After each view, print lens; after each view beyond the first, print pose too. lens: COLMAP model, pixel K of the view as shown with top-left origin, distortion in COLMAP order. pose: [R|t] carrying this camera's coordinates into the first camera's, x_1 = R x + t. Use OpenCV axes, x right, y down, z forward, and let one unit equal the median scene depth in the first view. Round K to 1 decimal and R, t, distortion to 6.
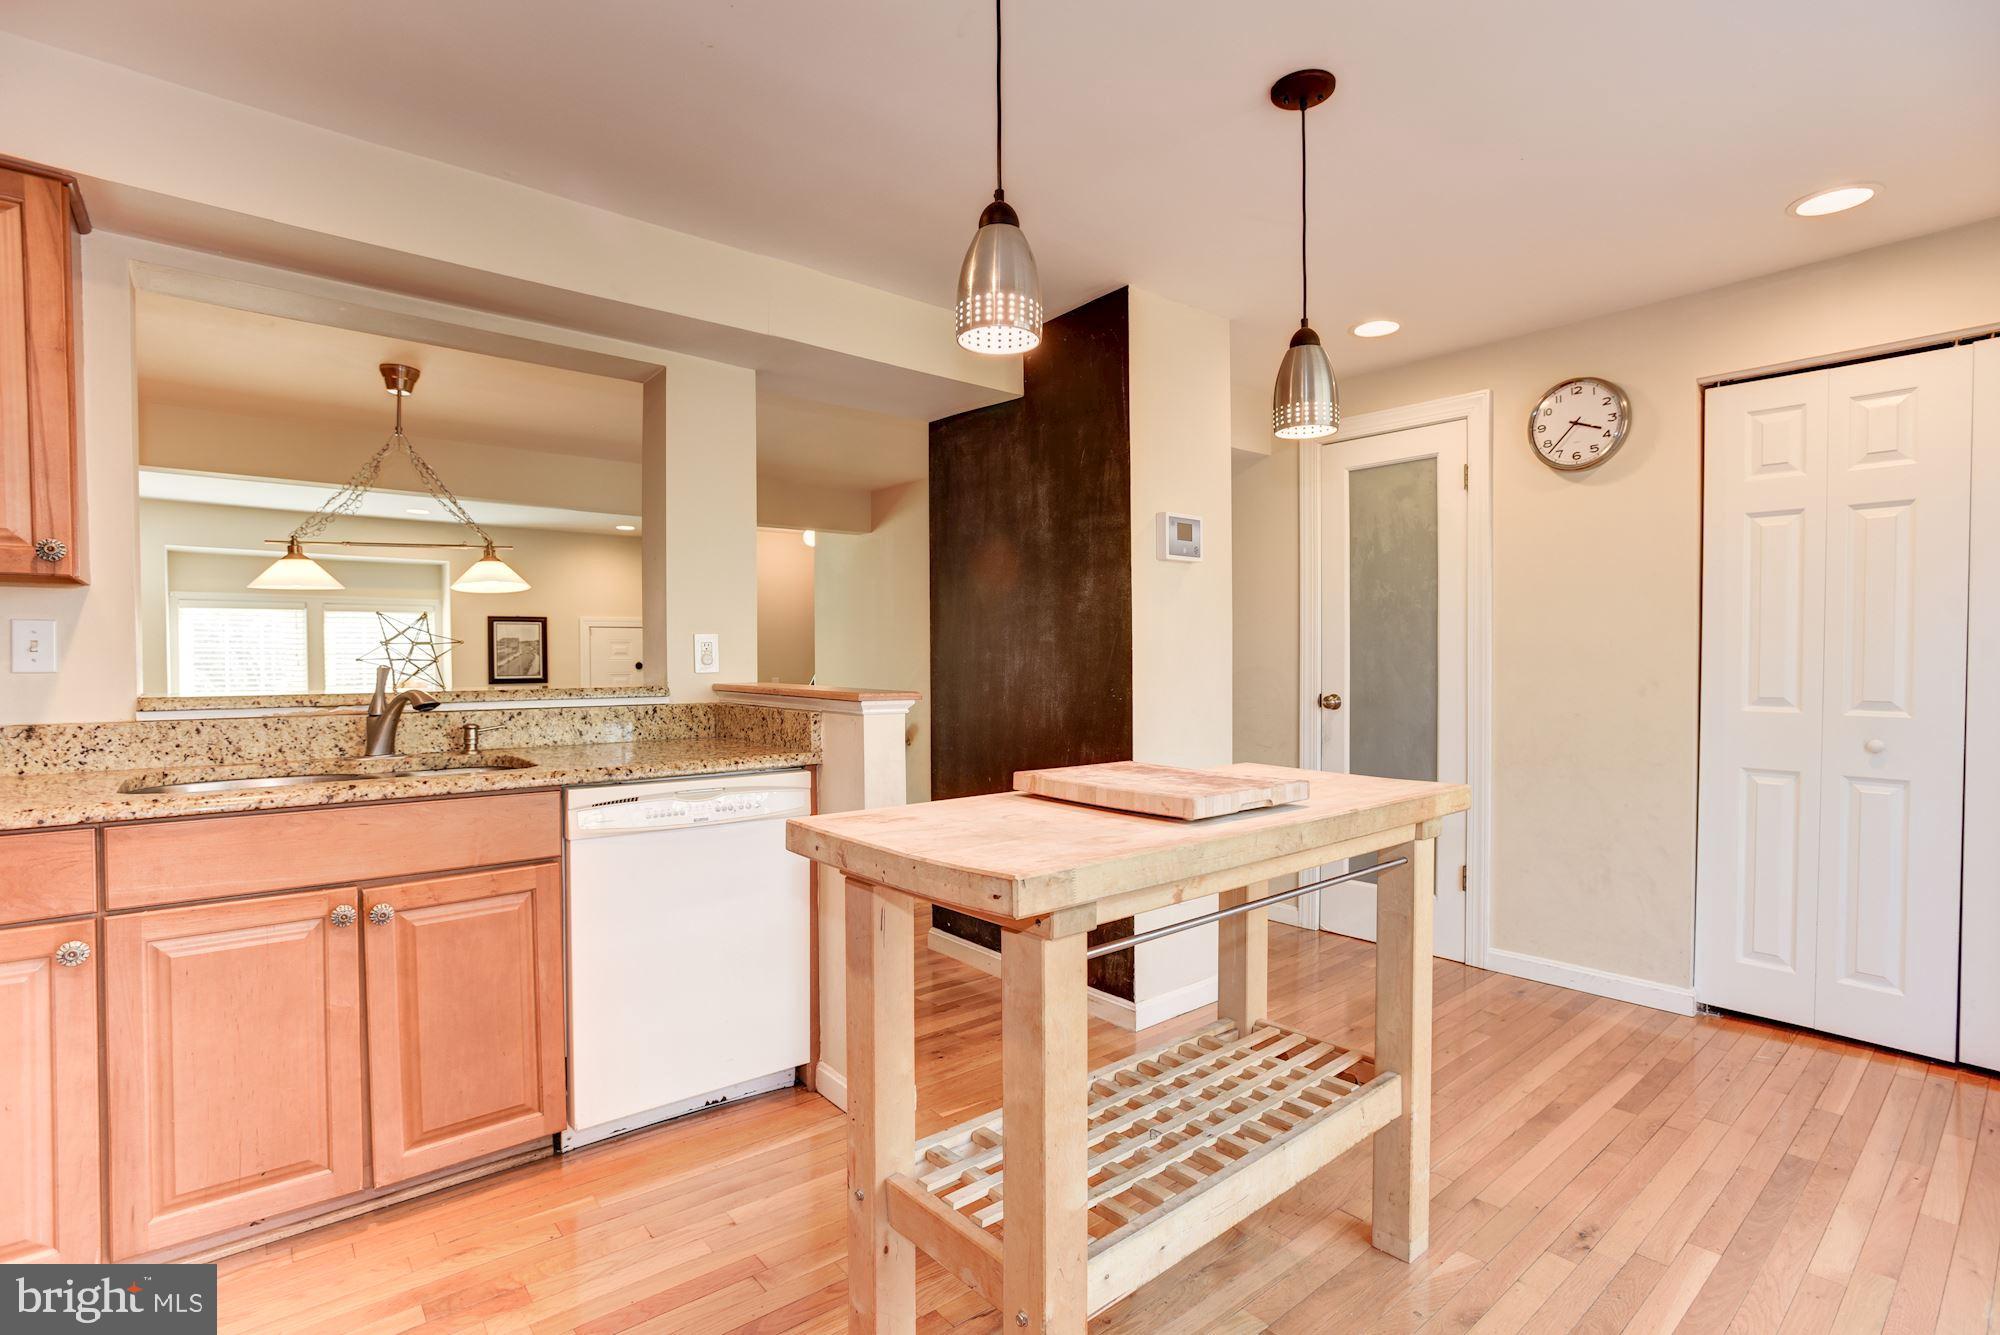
lens RADIAL K [[971.6, 0, 1024.3], [0, 971.6, 668.0], [0, 0, 1]] dist [0.000636, 0.000776]
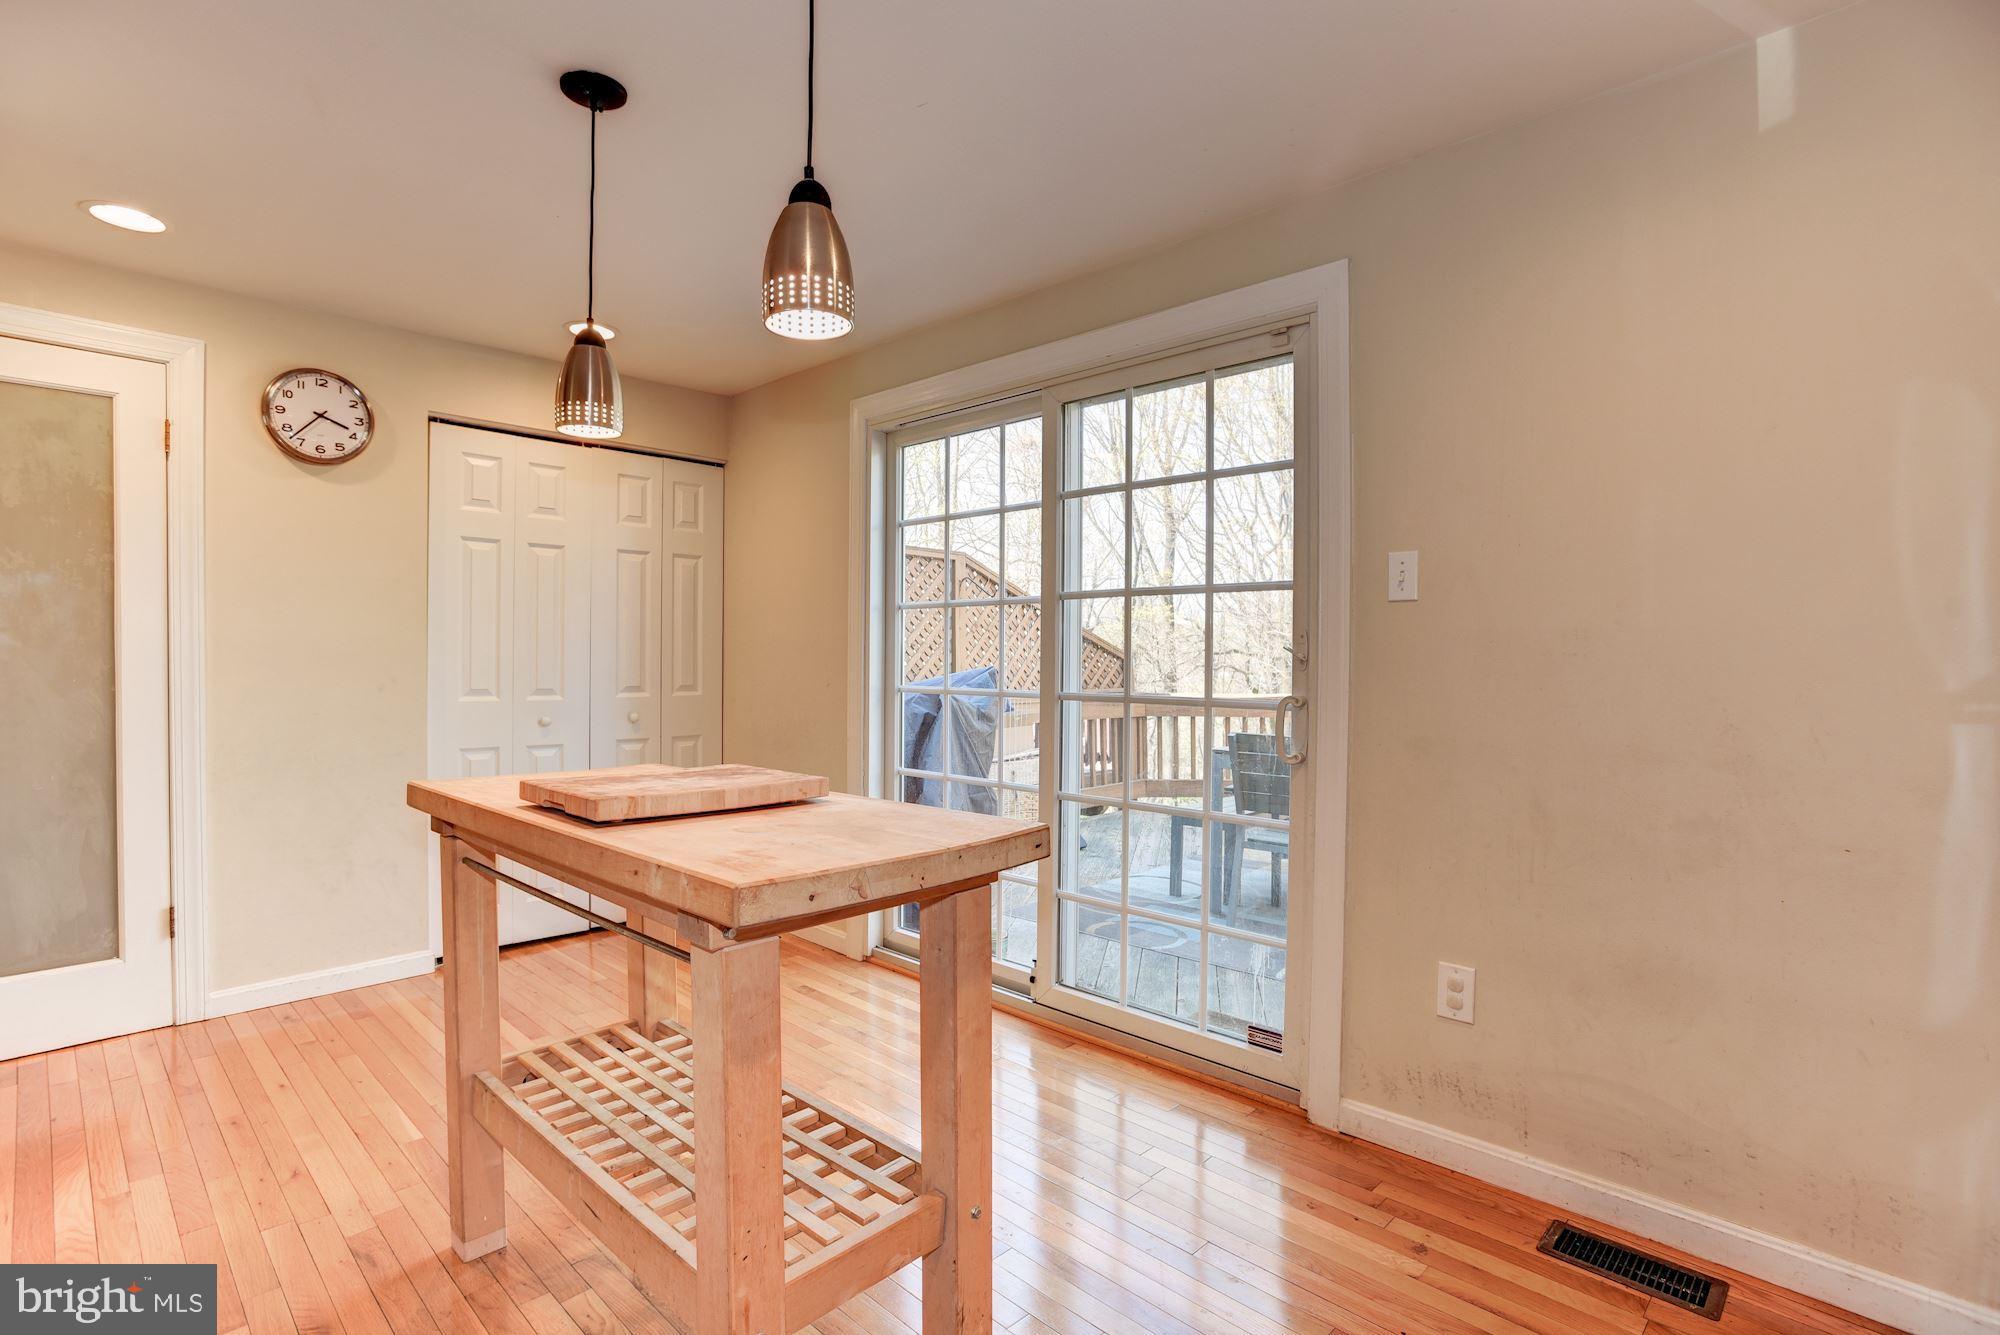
lens RADIAL K [[942.5, 0, 1023.7], [0, 942.5, 666.7], [0, 0, 1]] dist [-0.017611, -0.000713]
pose [[-0.090450, -0.008684, 0.995863, -0.508552], [0.005659, 0.999941, 0.009234, -0.005191], [-0.995885, 0.006471, -0.090395, 0.451854]]
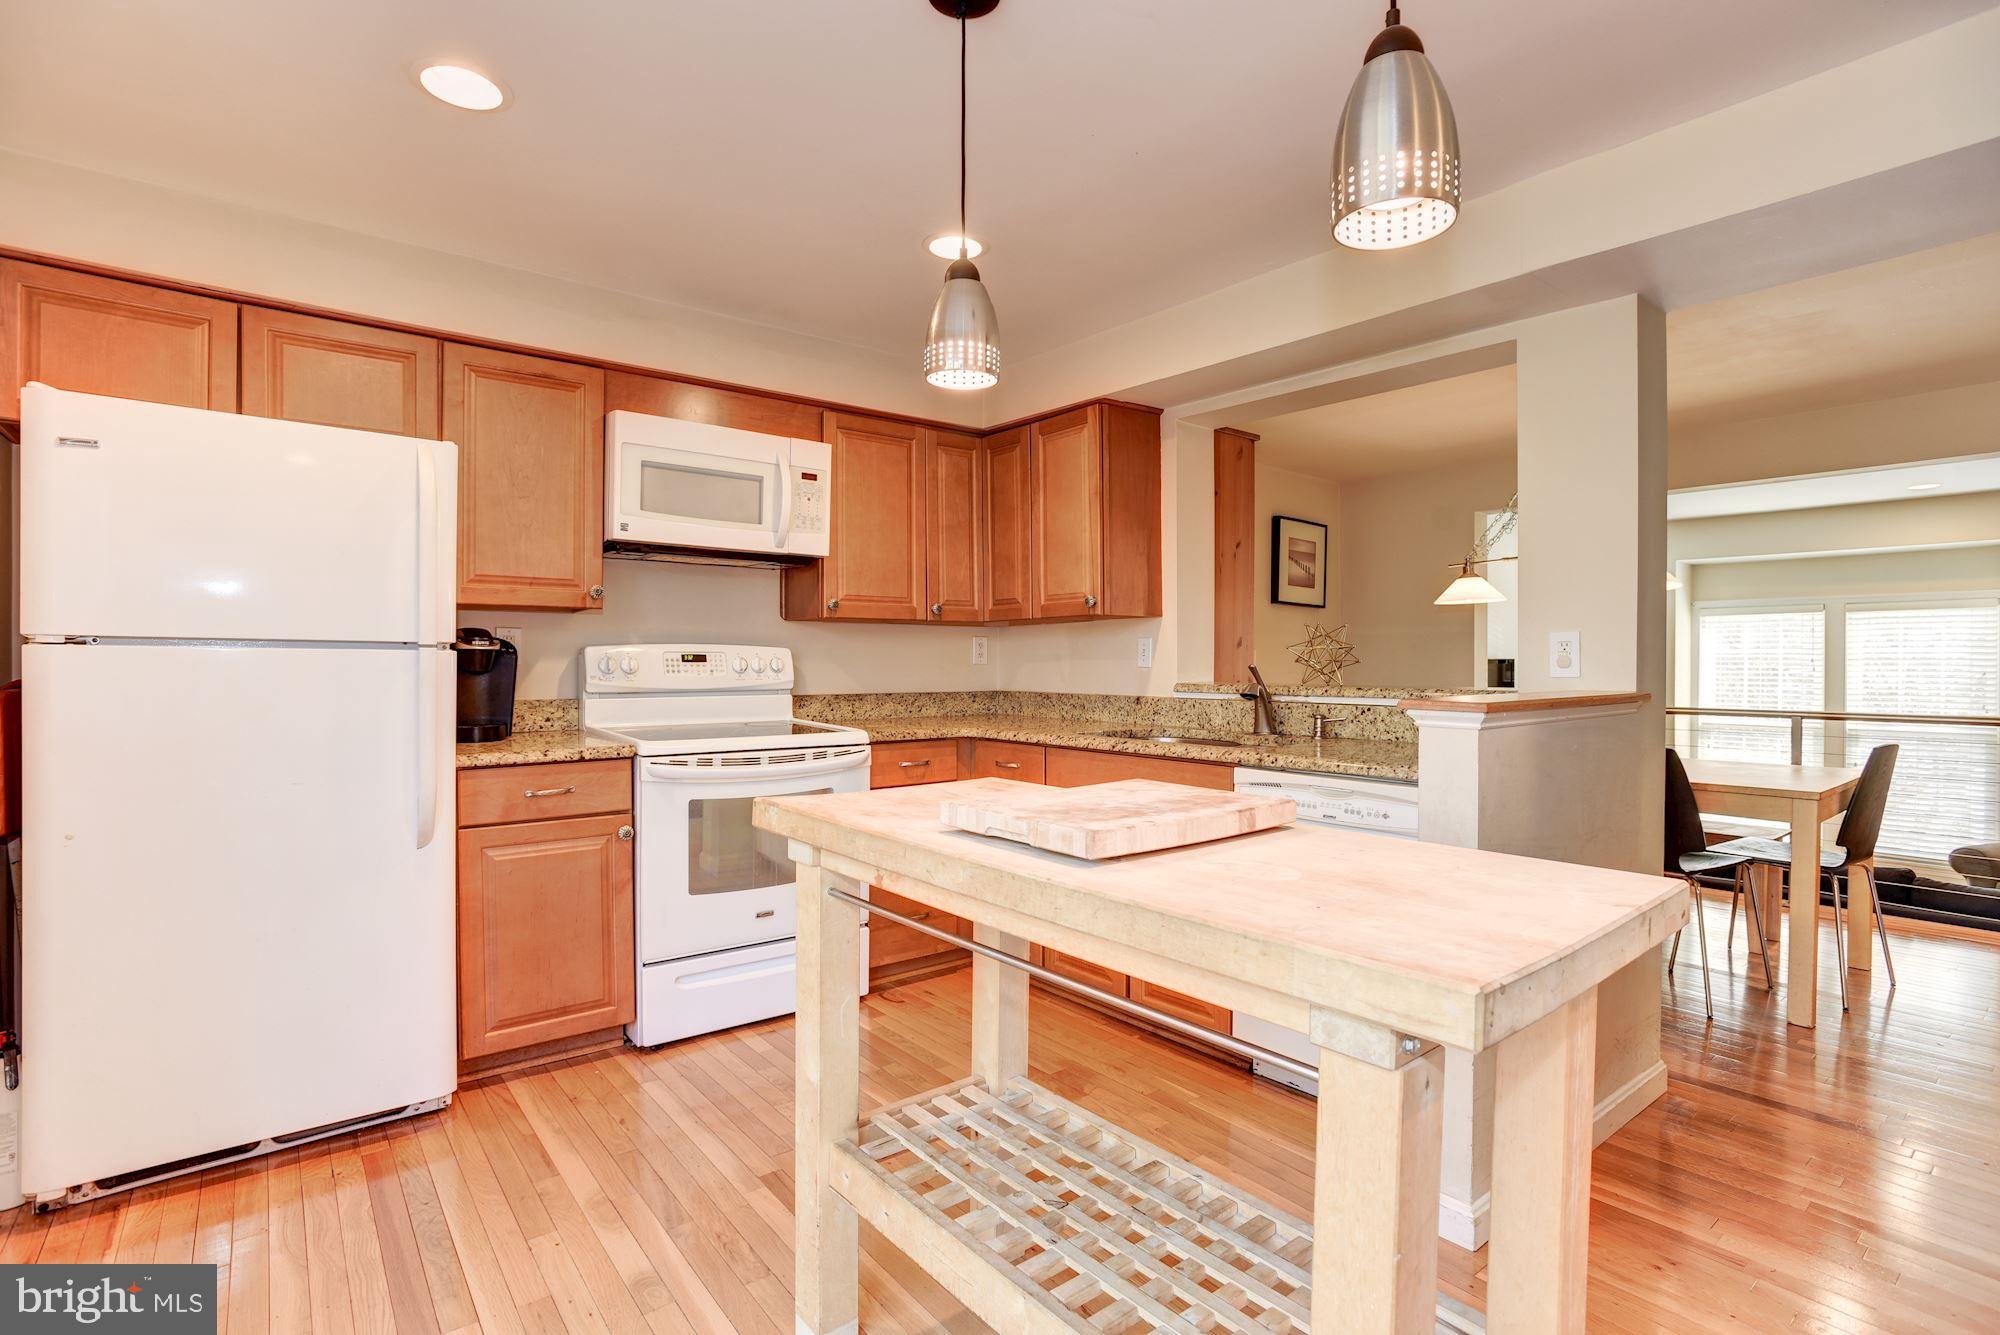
lens RADIAL K [[998.0, 0, 999.9], [0, 998.0, 682.4], [0, 0, 1]] dist [0.000761, 0.000101]
pose [[-0.038534, 0.018476, -0.999086, 0.606188], [-0.013240, 0.999732, 0.018999, 0.000140], [0.999170, 0.013960, -0.038279, 0.586977]]
